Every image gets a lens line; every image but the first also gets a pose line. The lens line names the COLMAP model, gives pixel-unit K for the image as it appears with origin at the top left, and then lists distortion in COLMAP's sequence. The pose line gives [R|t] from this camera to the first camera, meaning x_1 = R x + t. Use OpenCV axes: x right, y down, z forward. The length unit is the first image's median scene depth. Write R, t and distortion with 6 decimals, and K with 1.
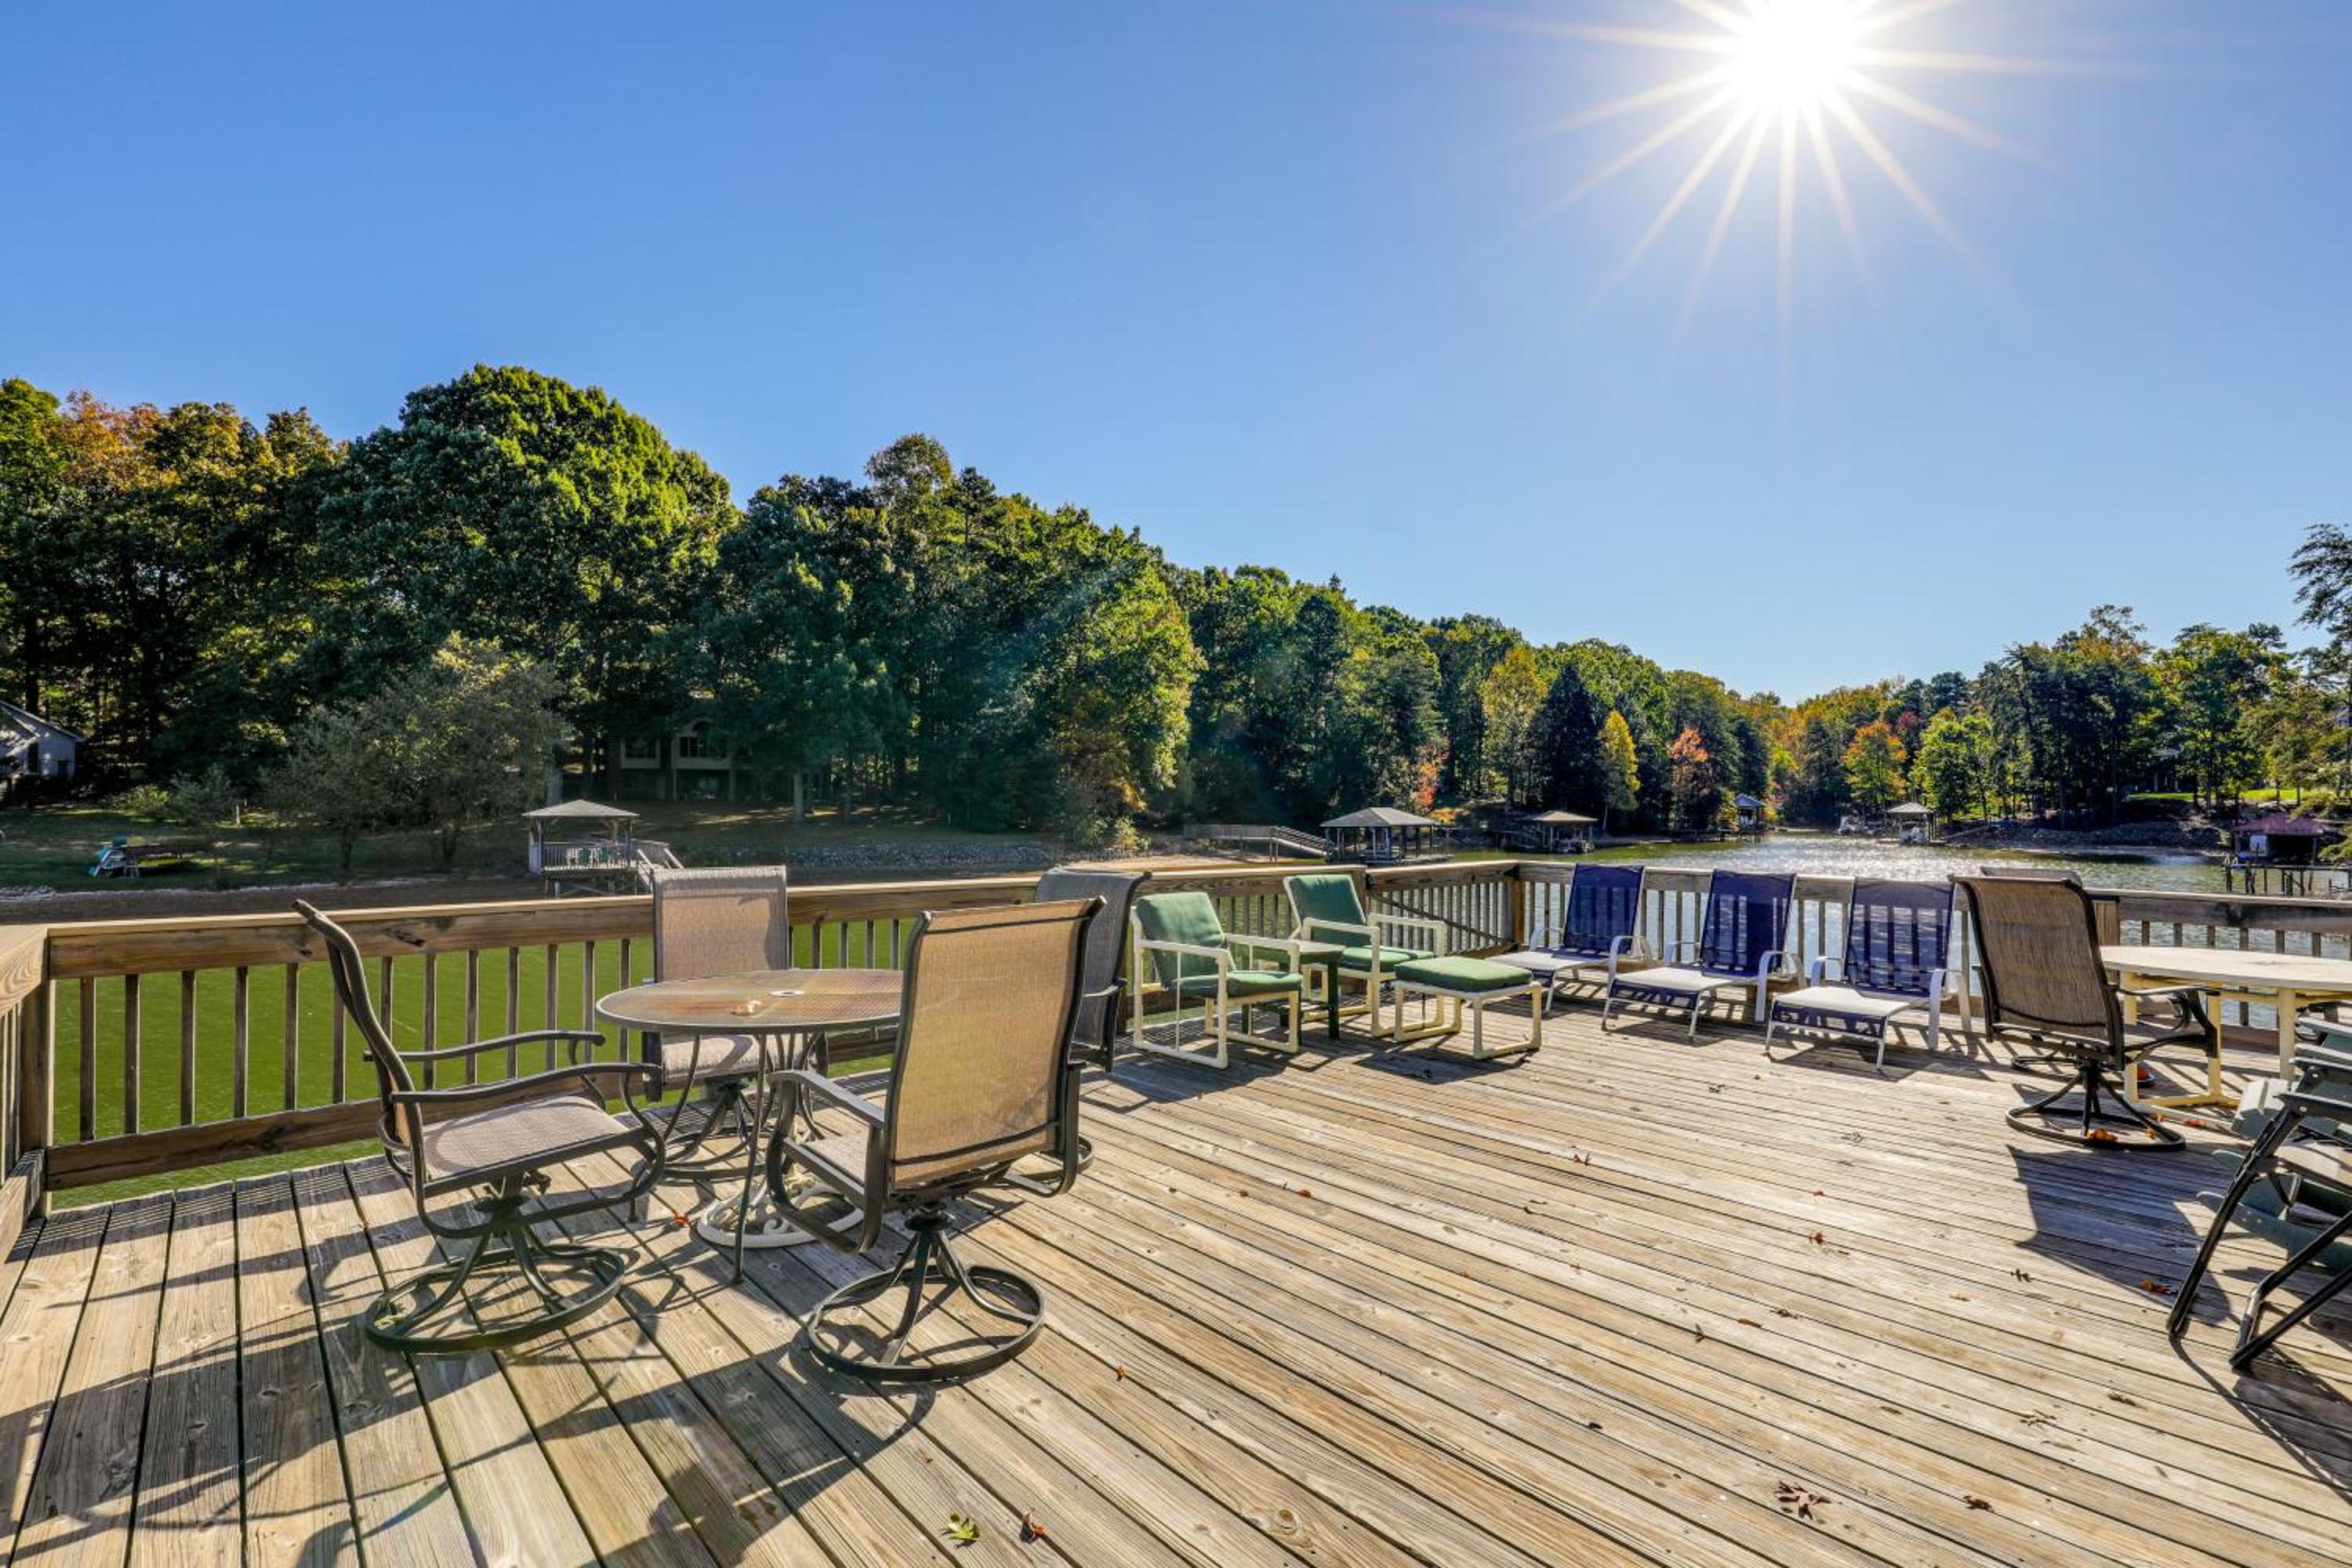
lens RADIAL K [[1089.7, 0, 1176.0], [0, 1089.7, 784.0], [0, 0, 1]] dist [-0.003798, -0.000723]
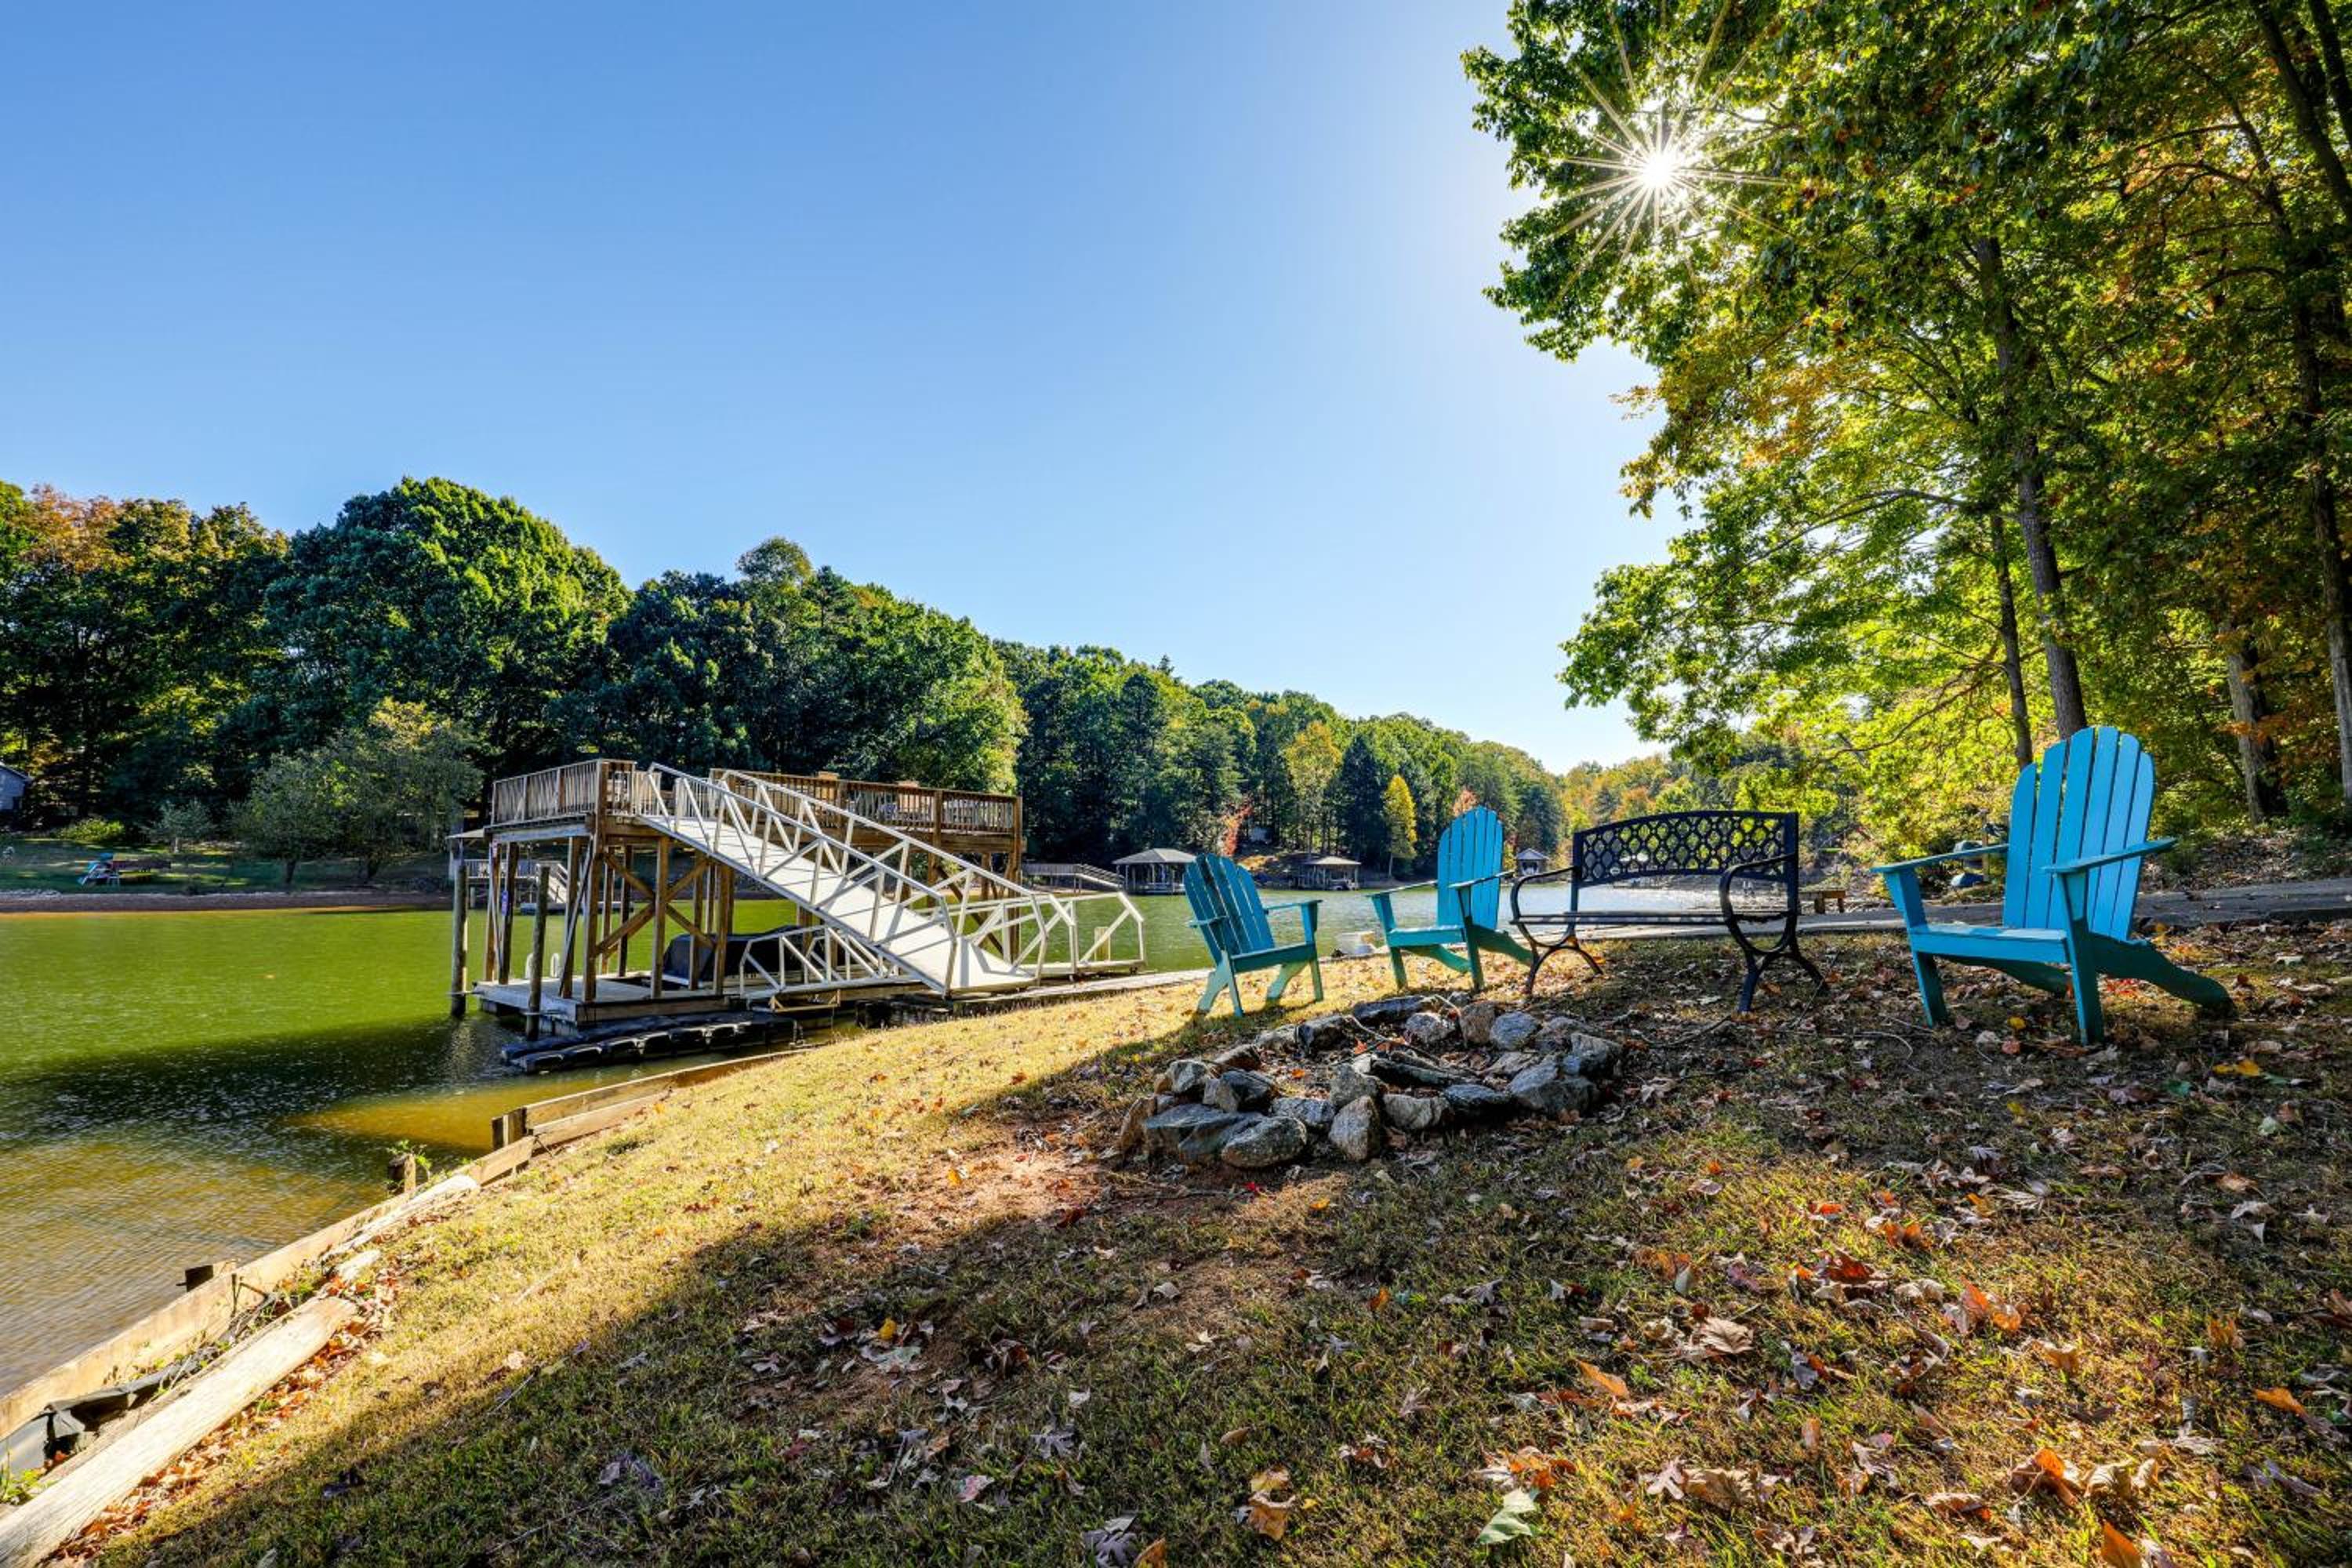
lens RADIAL K [[1076.2, 0, 1176.8], [0, 1076.2, 802.5], [0, 0, 1]] dist [0.001233, 0.000504]
pose [[0.996361, 0.009255, 0.084729, 0.105033], [-0.005771, 0.999131, -0.041275, 0.020827], [-0.085037, 0.040636, 0.995549, -0.227538]]
